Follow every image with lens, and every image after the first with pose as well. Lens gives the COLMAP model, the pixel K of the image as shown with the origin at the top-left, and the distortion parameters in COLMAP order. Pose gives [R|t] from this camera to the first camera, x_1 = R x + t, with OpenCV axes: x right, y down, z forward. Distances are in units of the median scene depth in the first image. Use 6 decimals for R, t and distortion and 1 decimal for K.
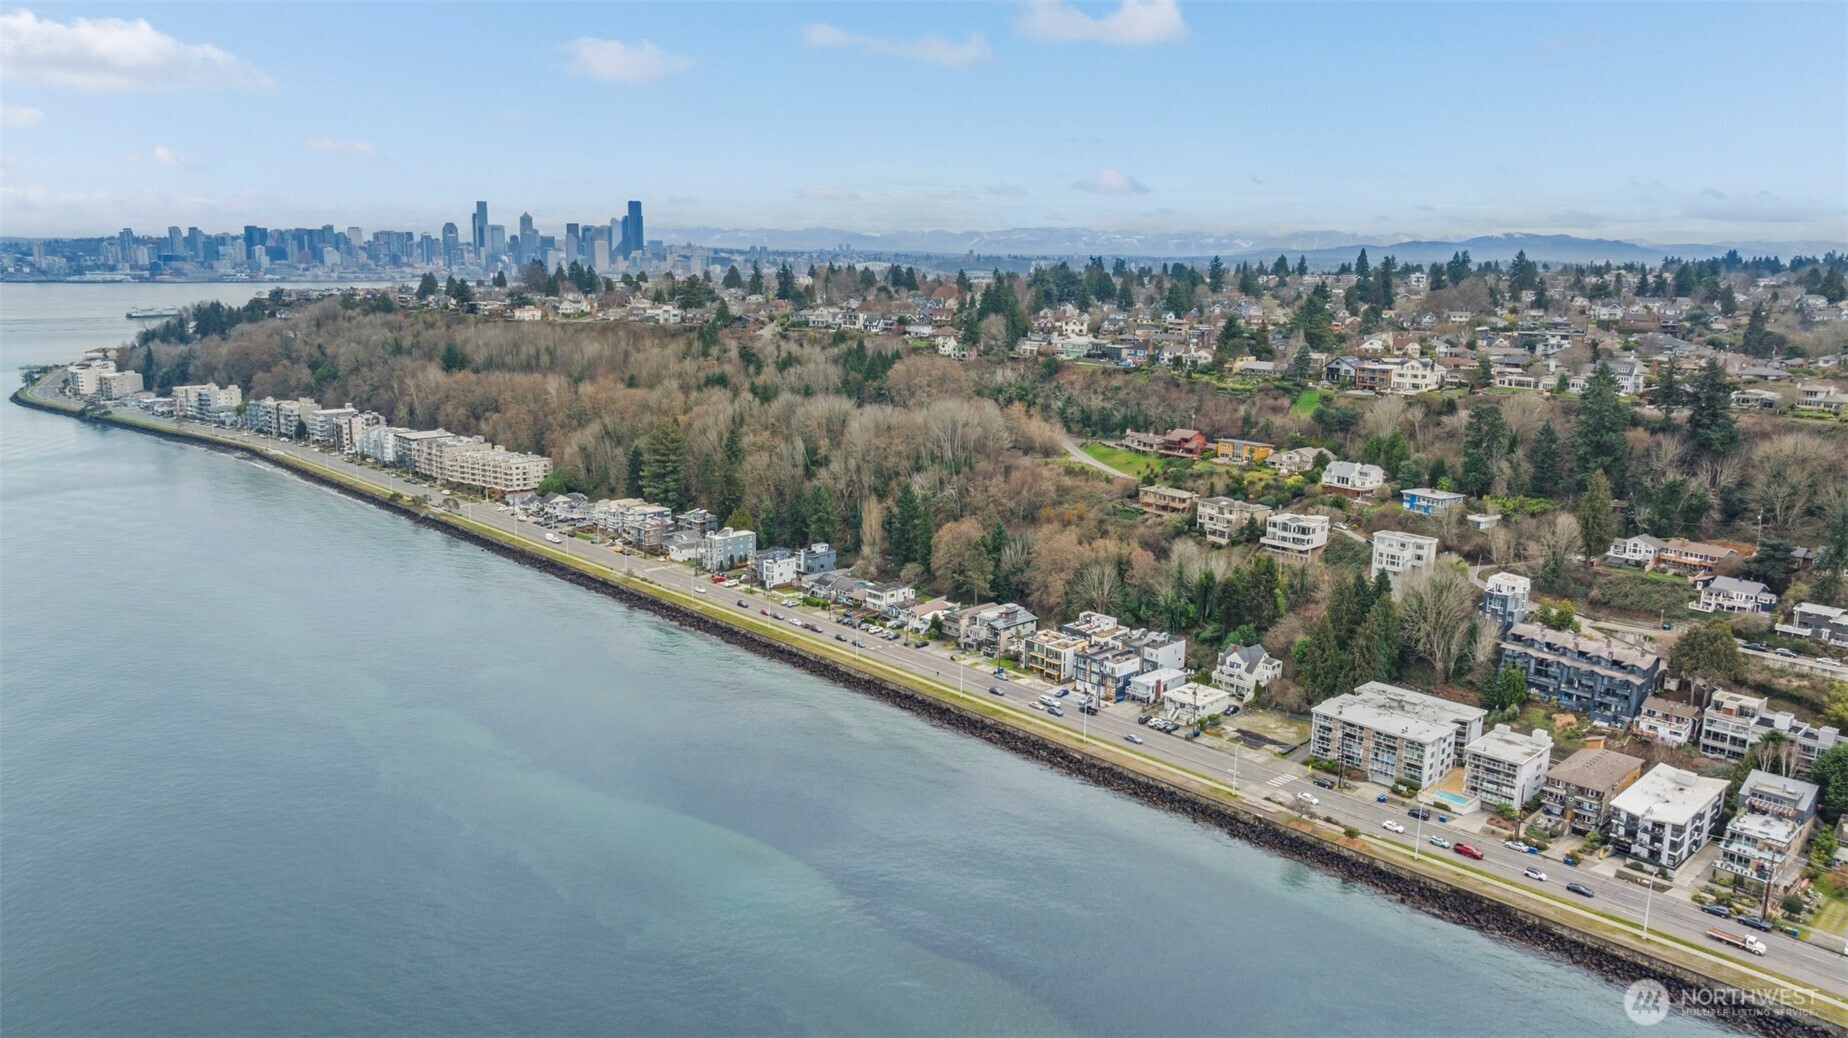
lens RADIAL K [[1319.6, 0, 929.0], [0, 1319.6, 494.1], [0, 0, 1]] dist [-0.024207, -0.005773]
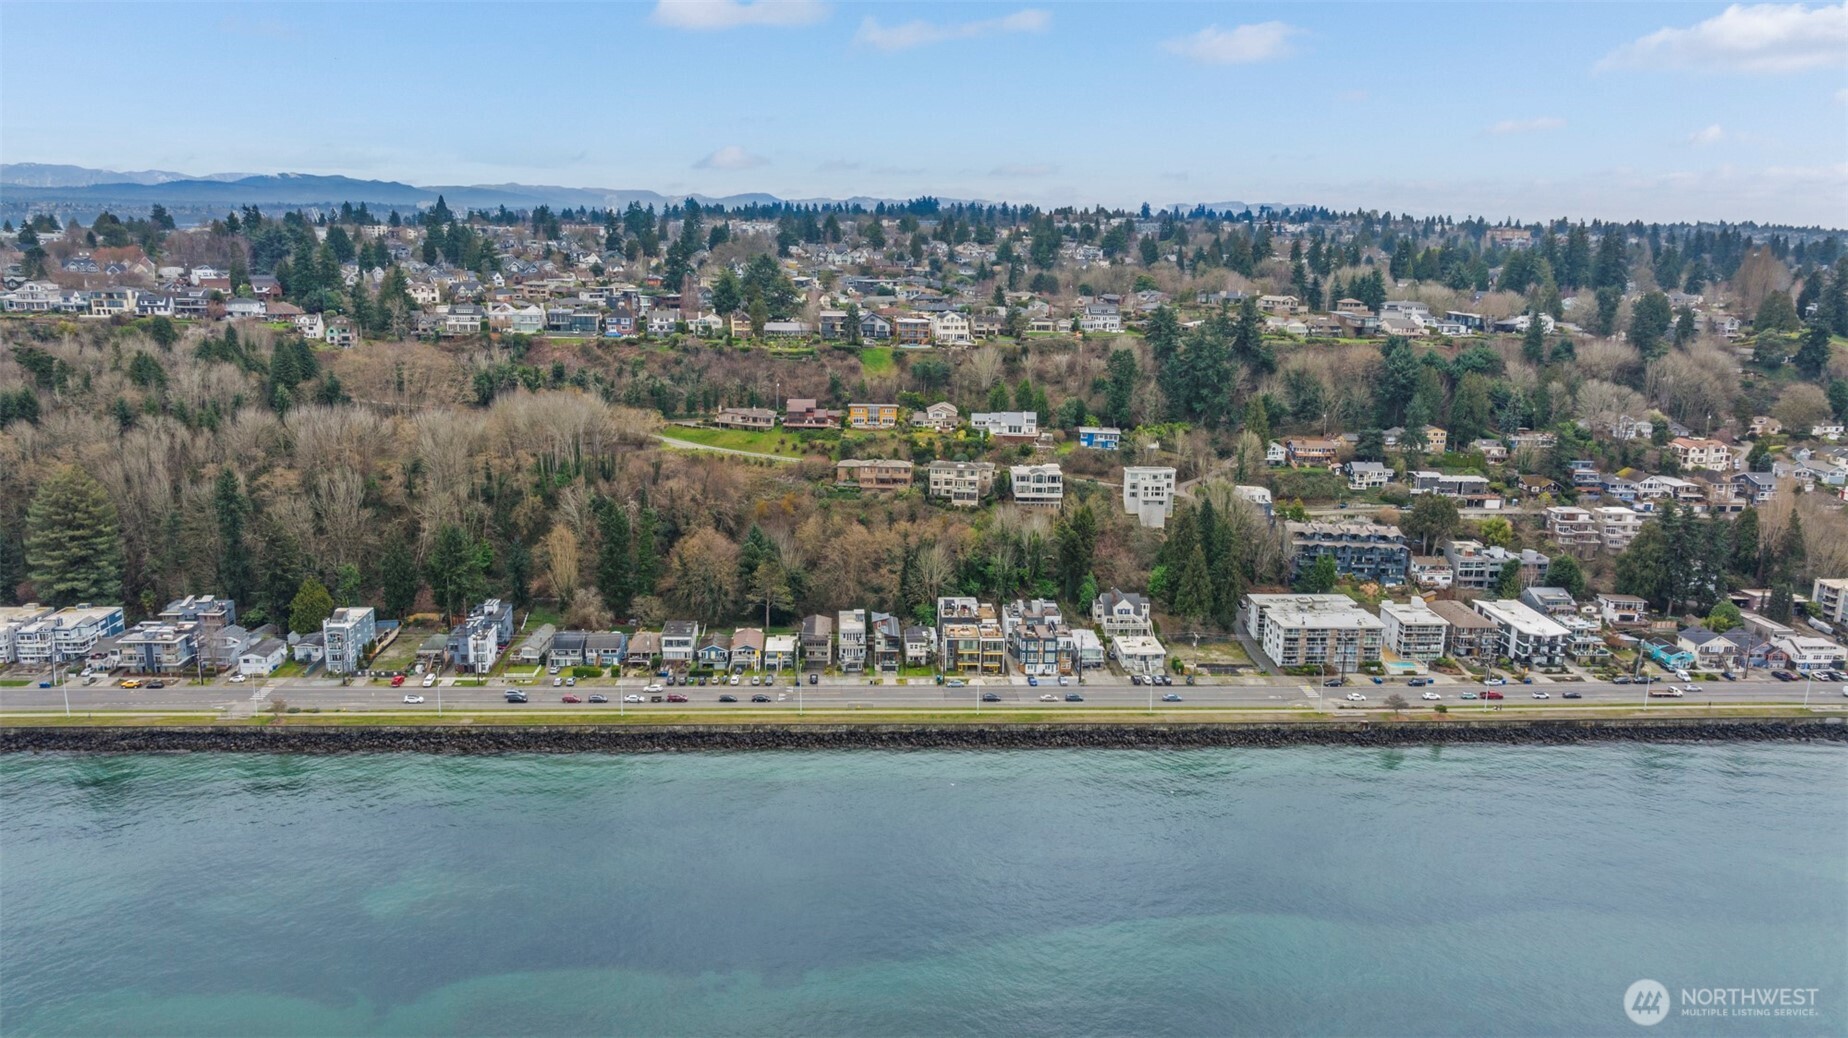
lens RADIAL K [[1297.5, 0, 932.1], [0, 1297.5, 517.1], [0, 0, 1]] dist [-0.014701, 0.002250]
pose [[0.639708, -0.174937, 0.748446, -0.563581], [0.126999, 0.984428, 0.121546, -0.081445], [-0.758054, 0.017298, 0.651963, 0.385846]]
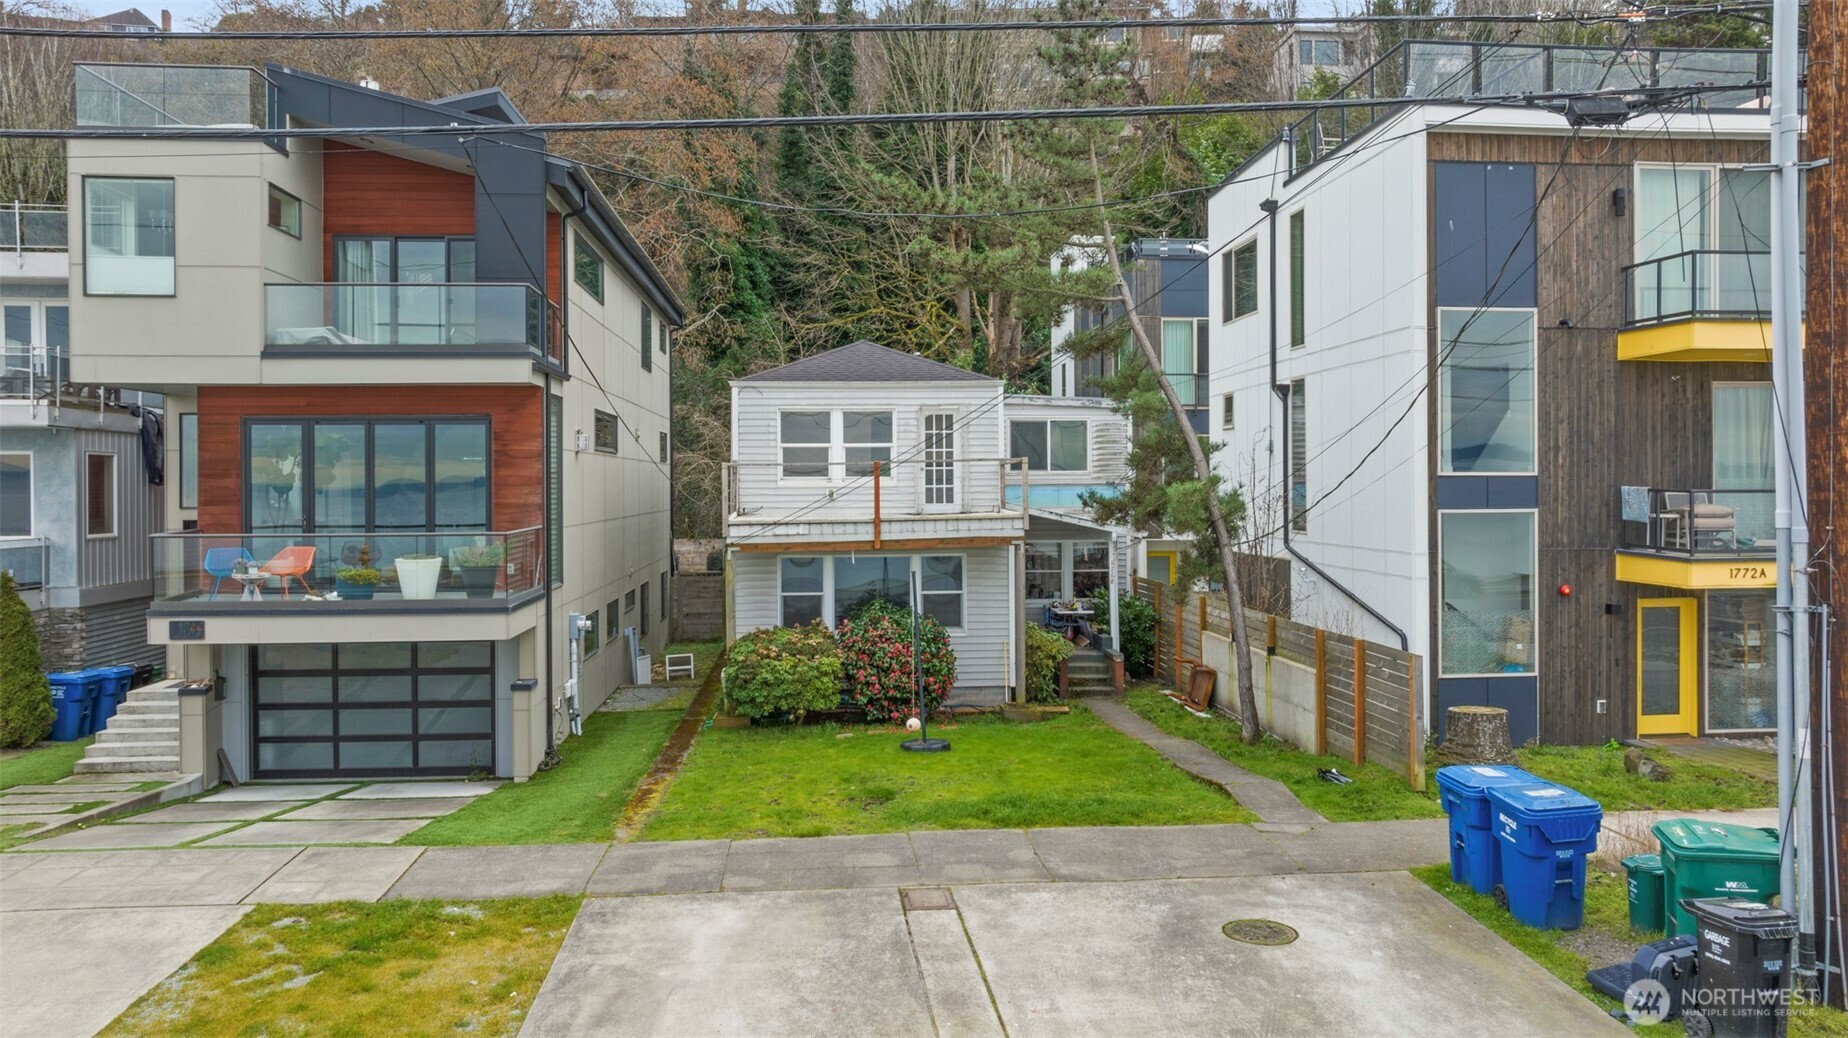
lens RADIAL K [[1341.6, 0, 930.9], [0, 1341.6, 491.0], [0, 0, 1]] dist [-0.027260, 0.005085]
pose [[0.625424, -0.022316, 0.779966, 0.020408], [0.157643, 0.982592, -0.098295, 0.117761], [-0.764195, 0.184432, 0.618054, 0.923943]]
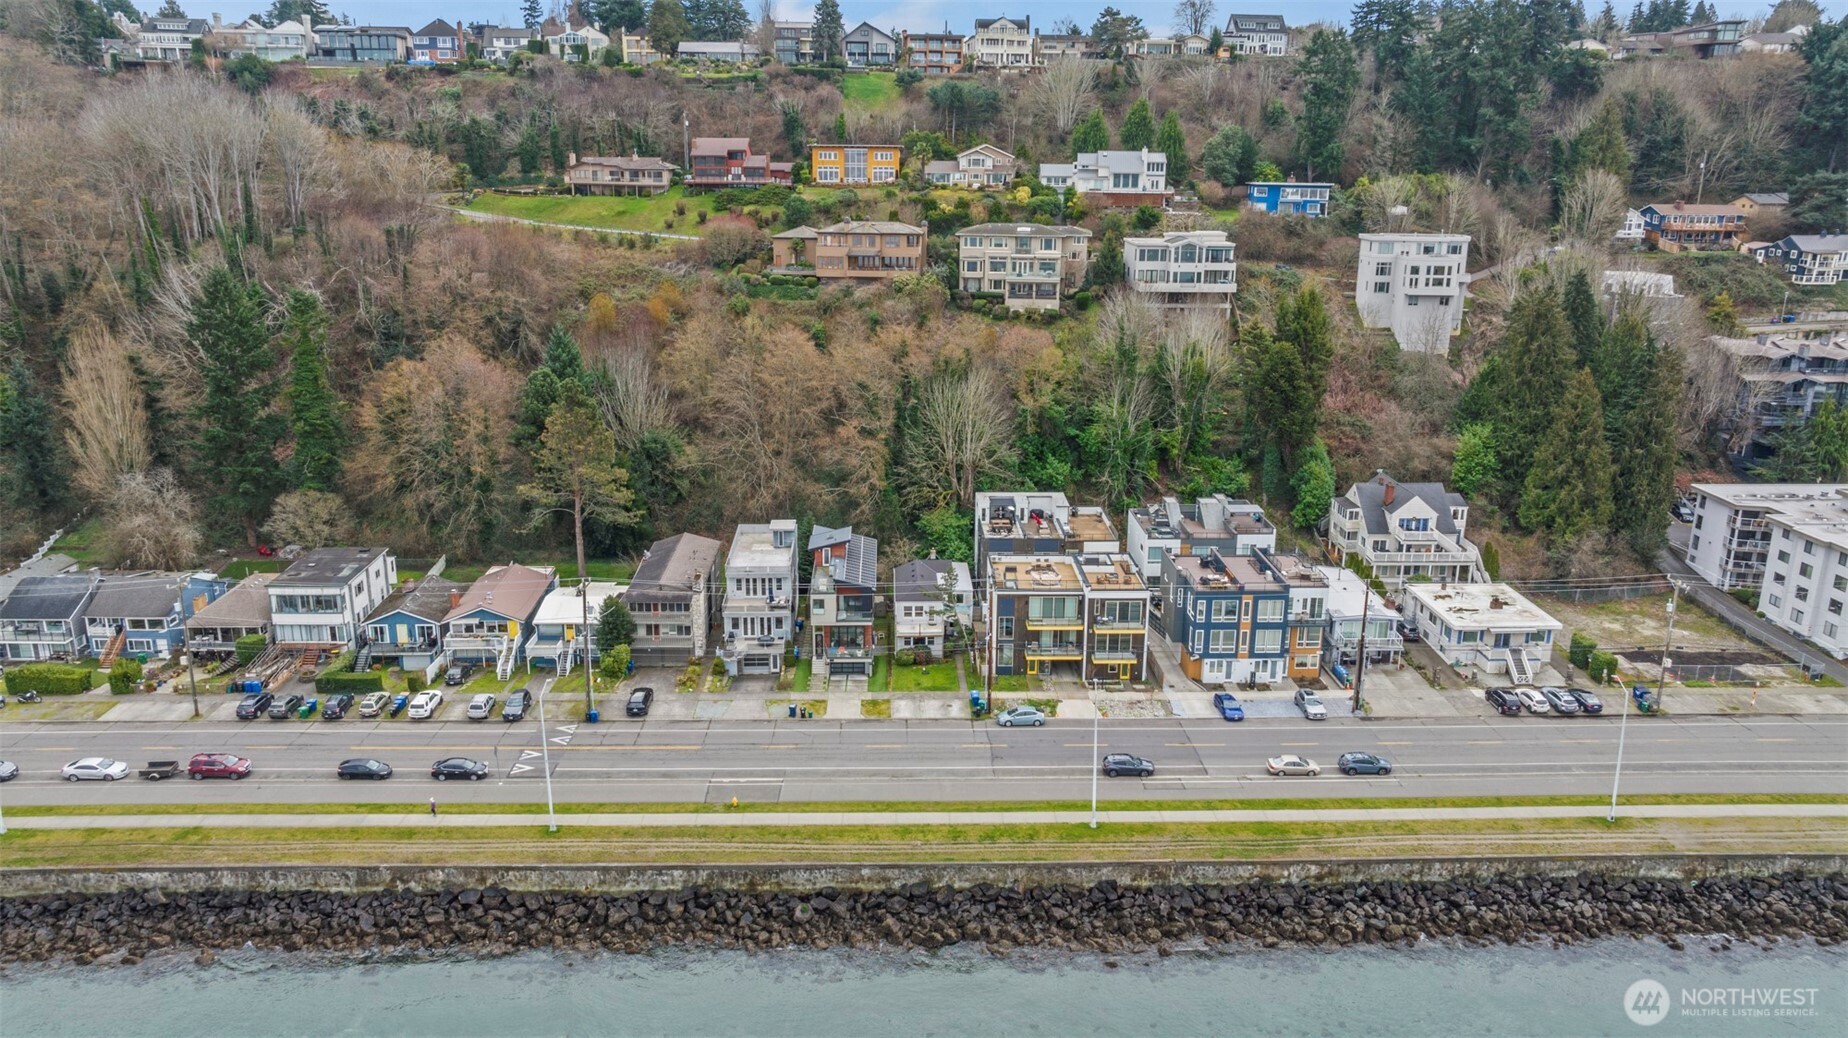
lens RADIAL K [[1297.5, 0, 932.1], [0, 1297.5, 517.1], [0, 0, 1]] dist [-0.014701, 0.002250]
pose [[0.664790, -0.214519, 0.715567, -0.171658], [0.136051, 0.976630, 0.166385, 0.027698], [-0.734537, -0.013257, 0.678439, 0.728348]]
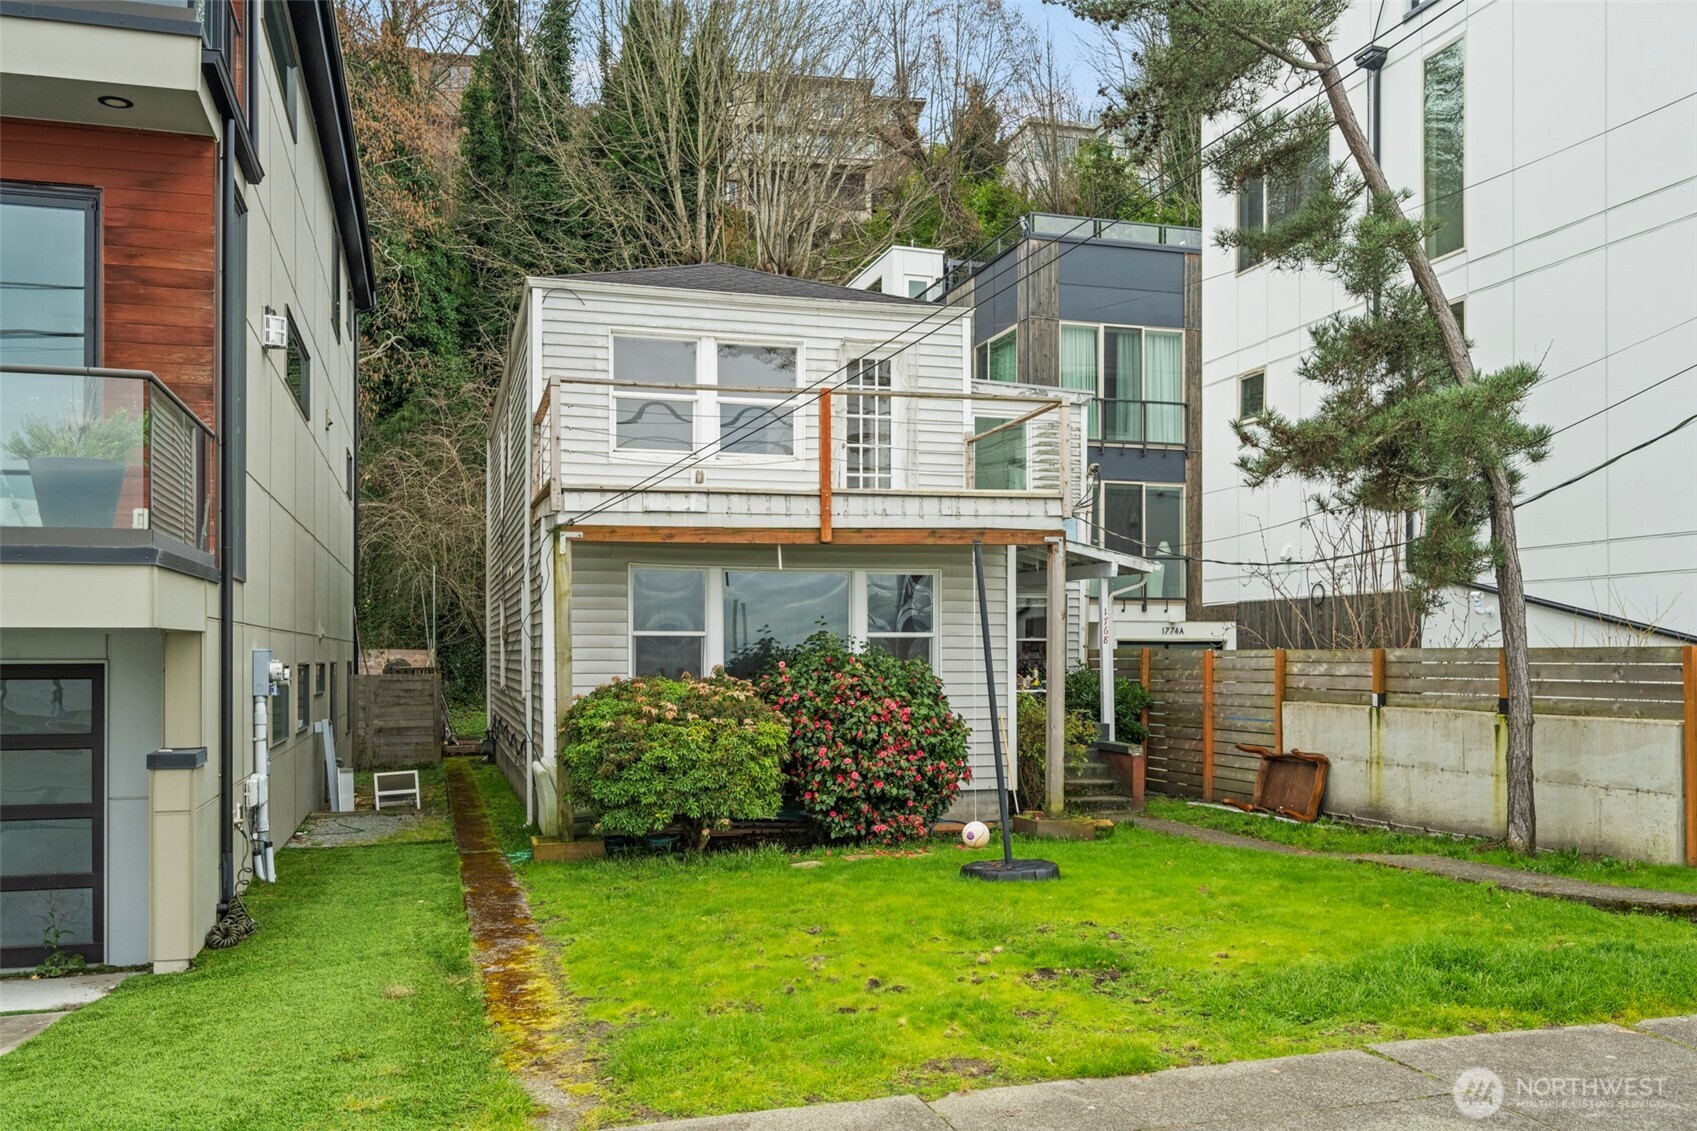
lens RADIAL K [[1414.5, 0, 853.0], [0, 1414.5, 657.5], [0, 0, 1]] dist [-0.007533, 0.001390]
pose [[0.455645, -0.016339, 0.890011, 0.032842], [0.170760, 0.982867, -0.069377, 0.119395], [-0.873629, 0.183590, 0.450629, 0.945269]]
